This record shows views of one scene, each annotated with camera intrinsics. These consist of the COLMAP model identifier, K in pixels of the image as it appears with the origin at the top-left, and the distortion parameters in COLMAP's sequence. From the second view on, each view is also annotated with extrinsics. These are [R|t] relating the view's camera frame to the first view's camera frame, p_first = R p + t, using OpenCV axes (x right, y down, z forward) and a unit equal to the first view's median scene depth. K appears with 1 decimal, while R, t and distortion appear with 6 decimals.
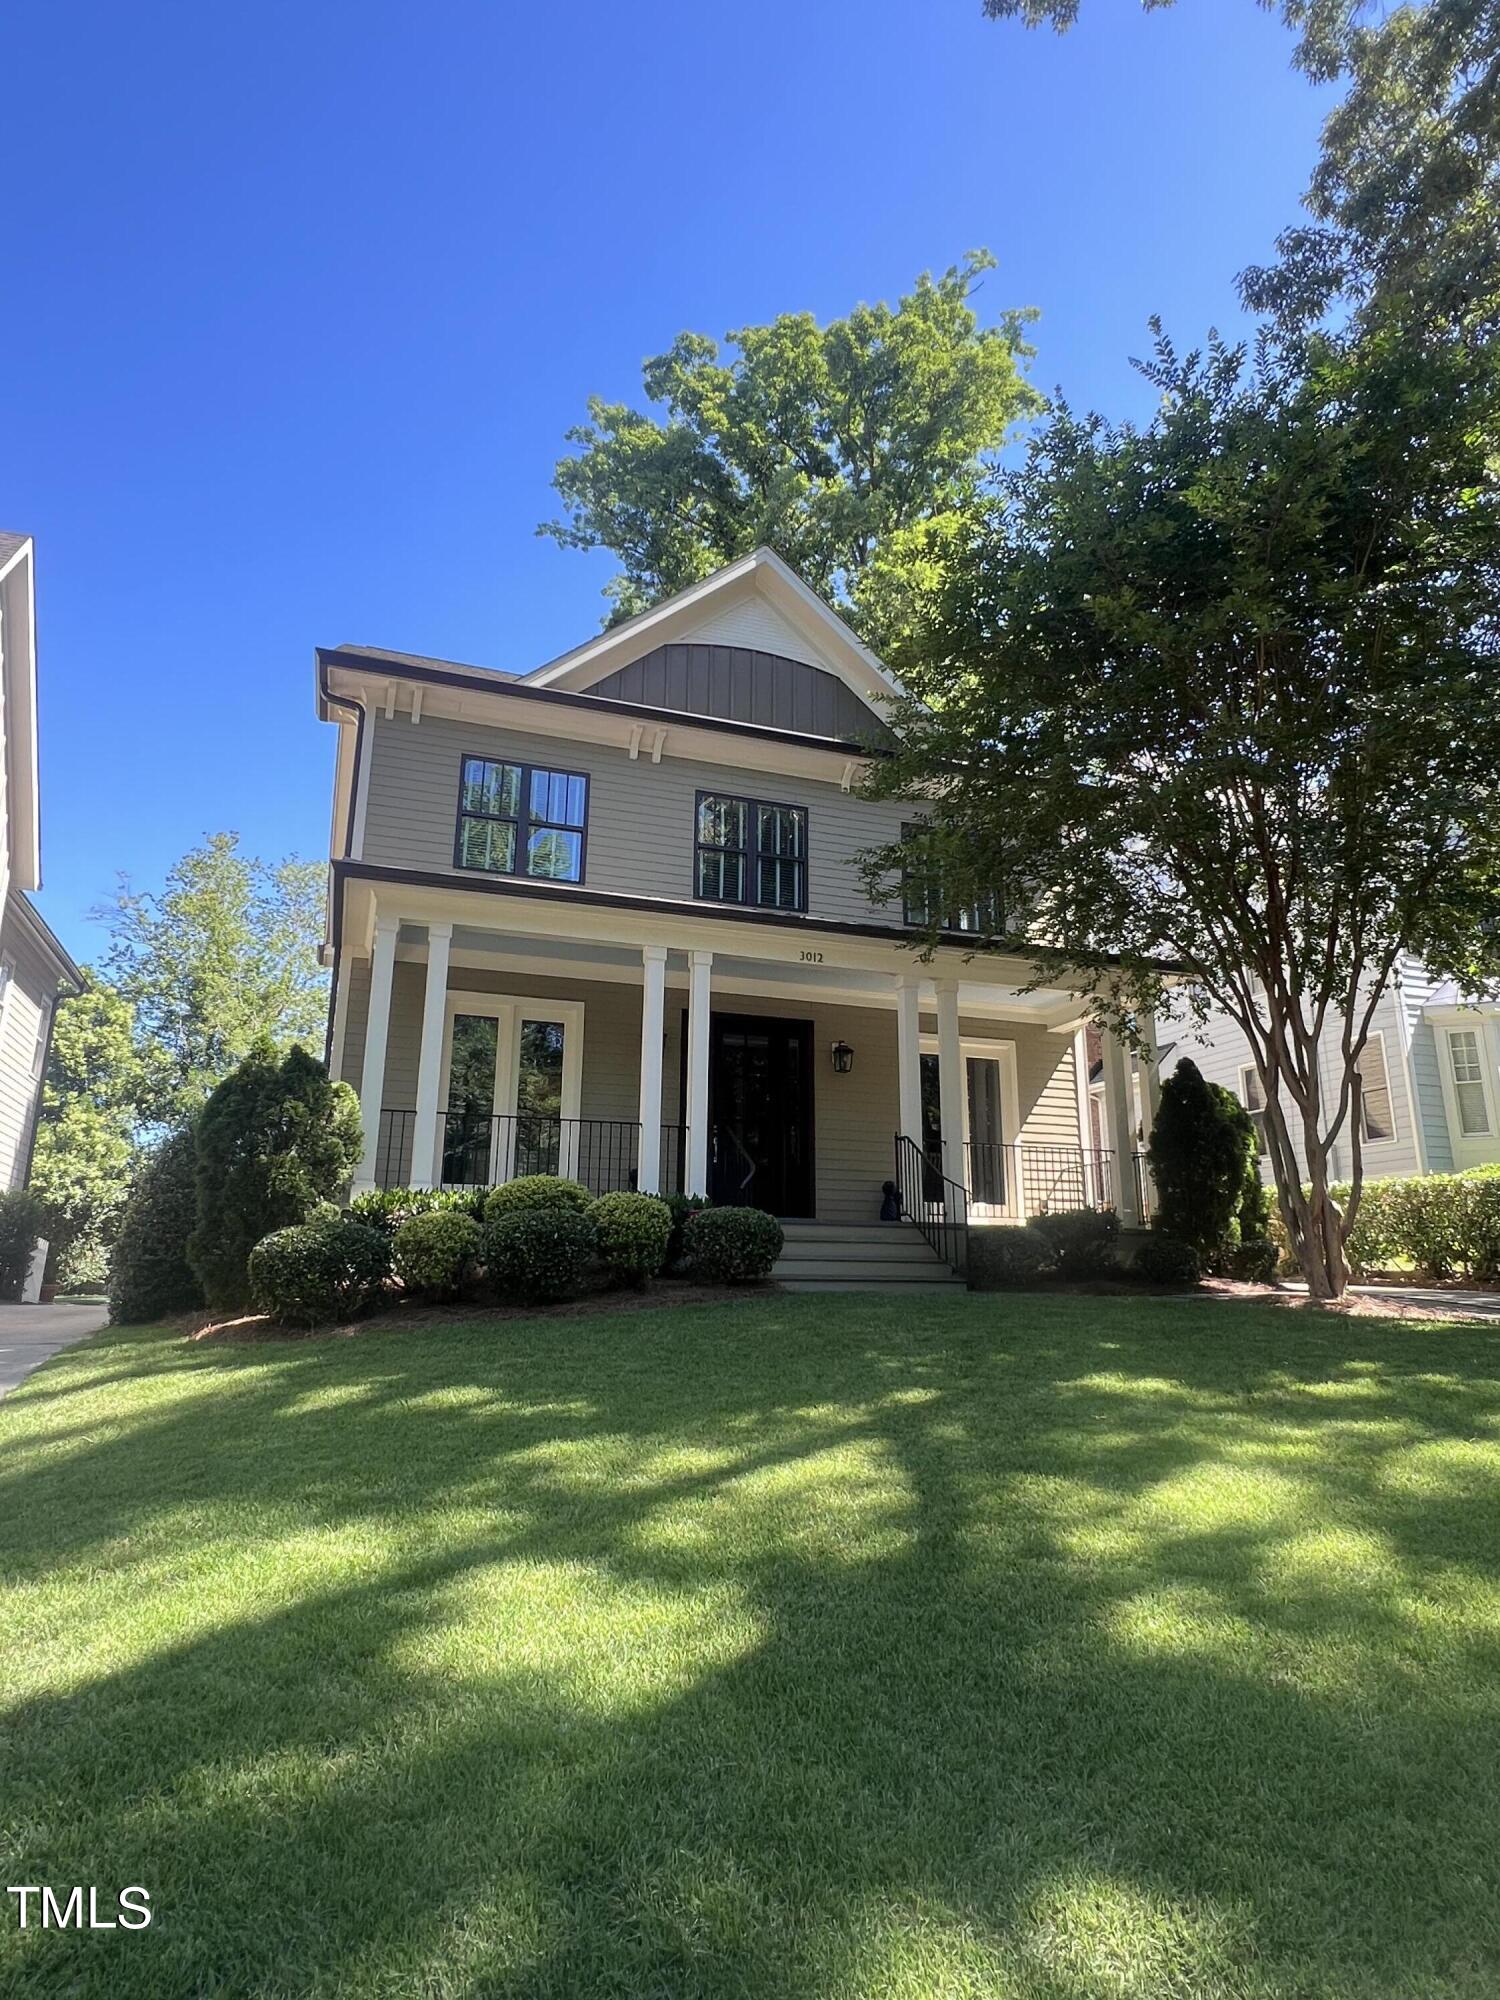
lens RADIAL K [[1188.3, 0, 750.0], [0, 1188.3, 1000.0], [0, 0, 1]] dist [0.002618, 0.000892]
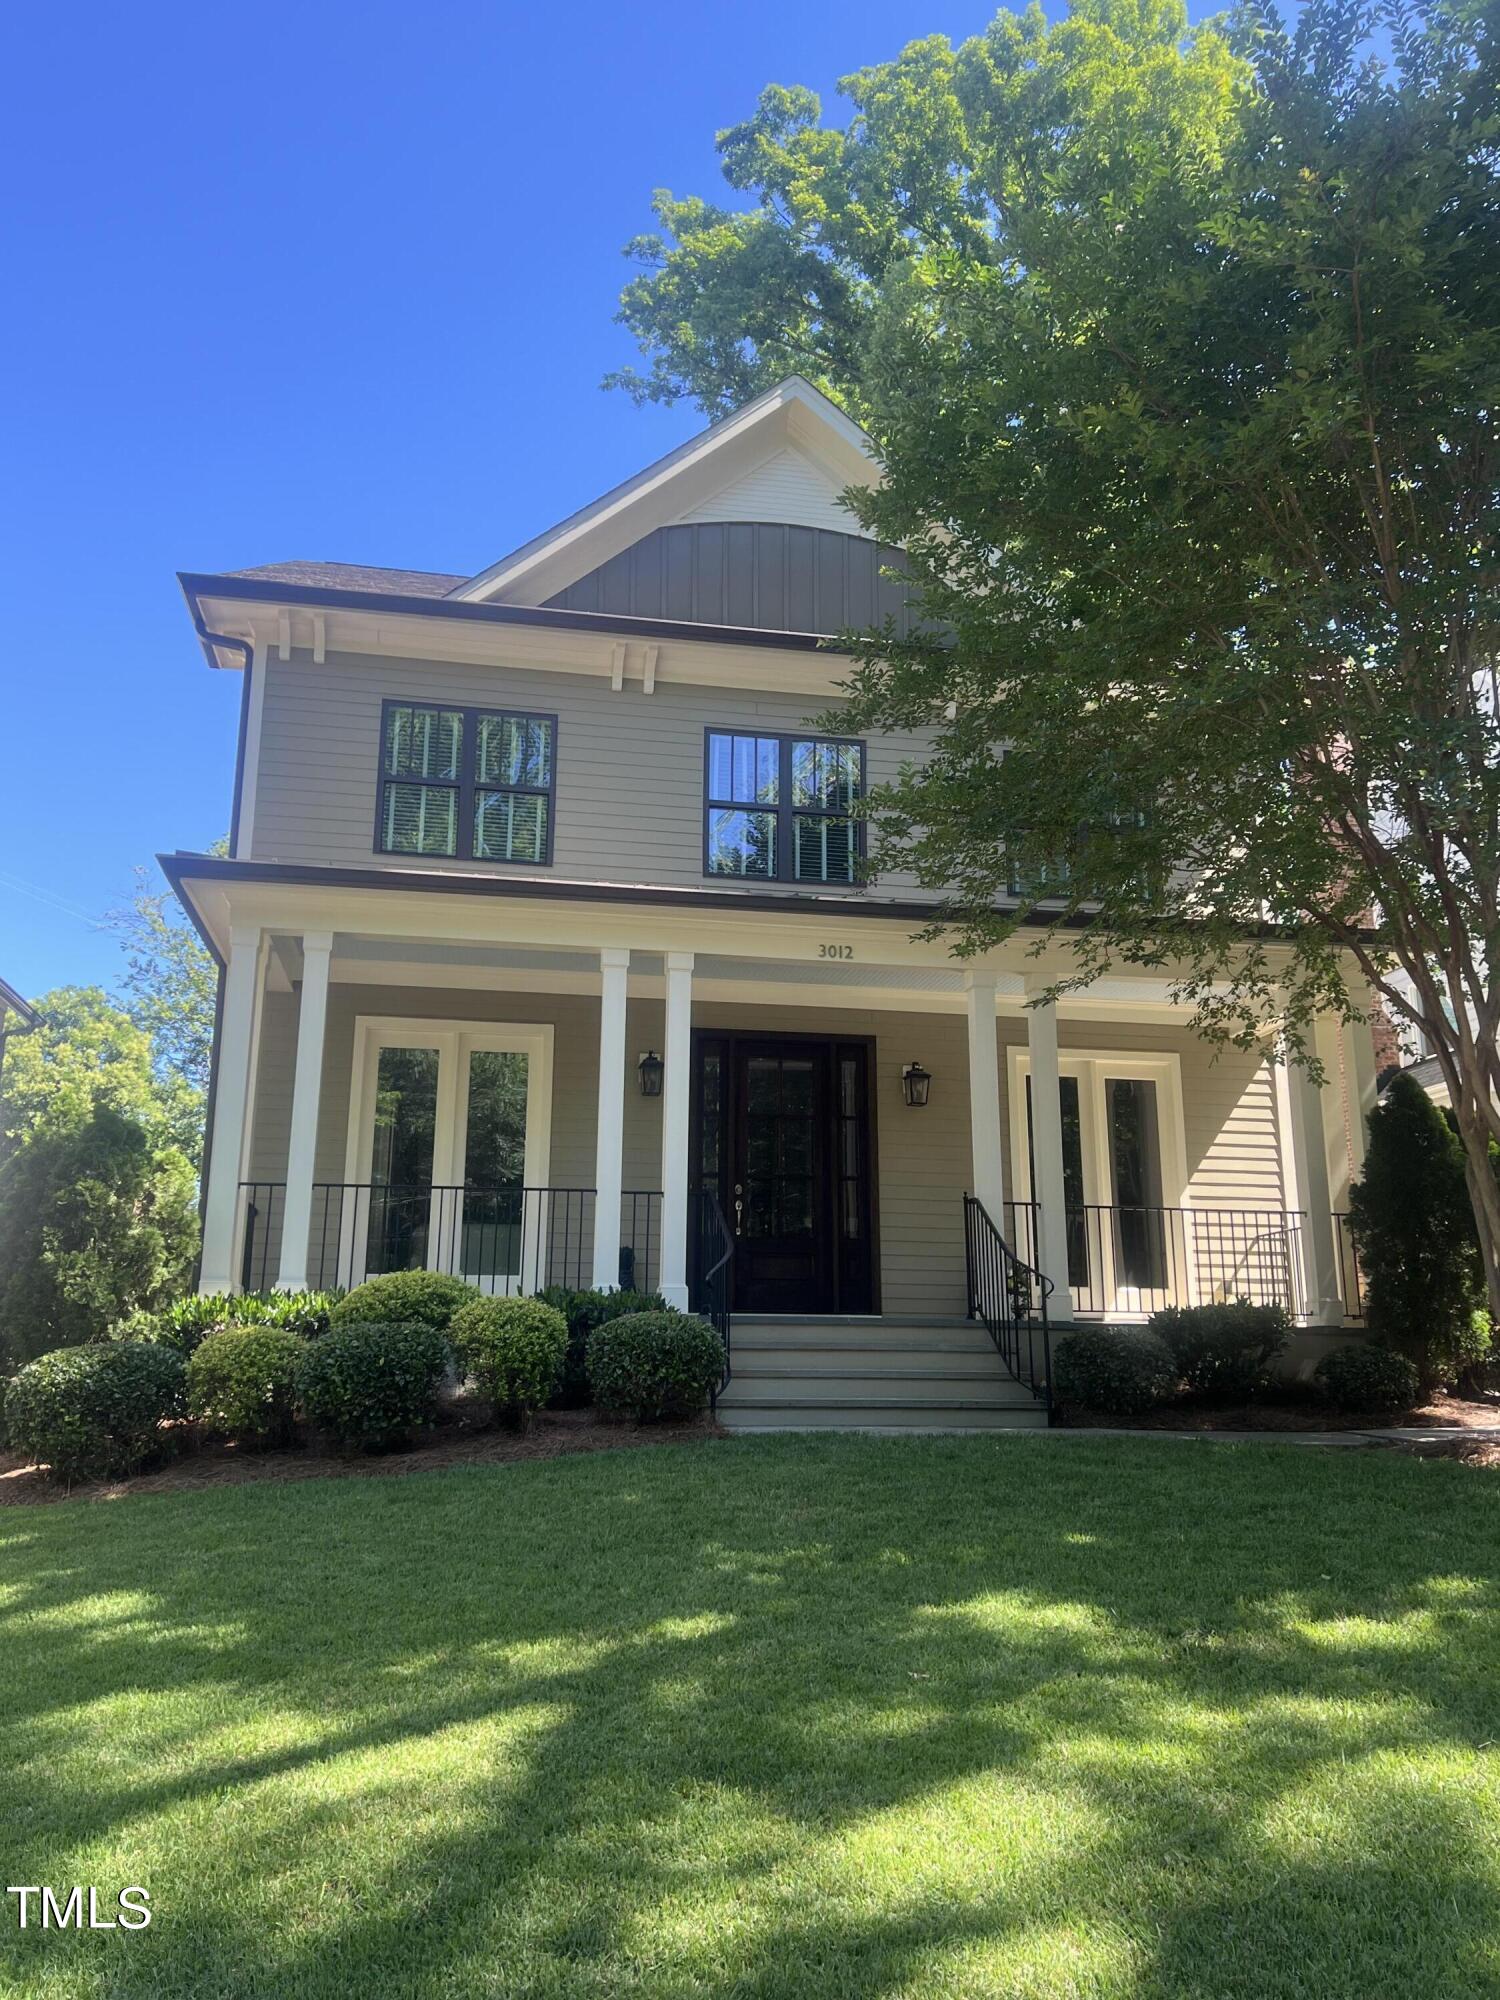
lens RADIAL K [[1557.5, 0, 756.3], [0, 1557.5, 1025.4], [0, 0, 1]] dist [0.067788, -0.075782]
pose [[0.986061, -0.038106, -0.161963, 0.138171], [0.041528, 0.998979, 0.017798, -0.009306], [0.161120, -0.024276, 0.986636, 0.055652]]
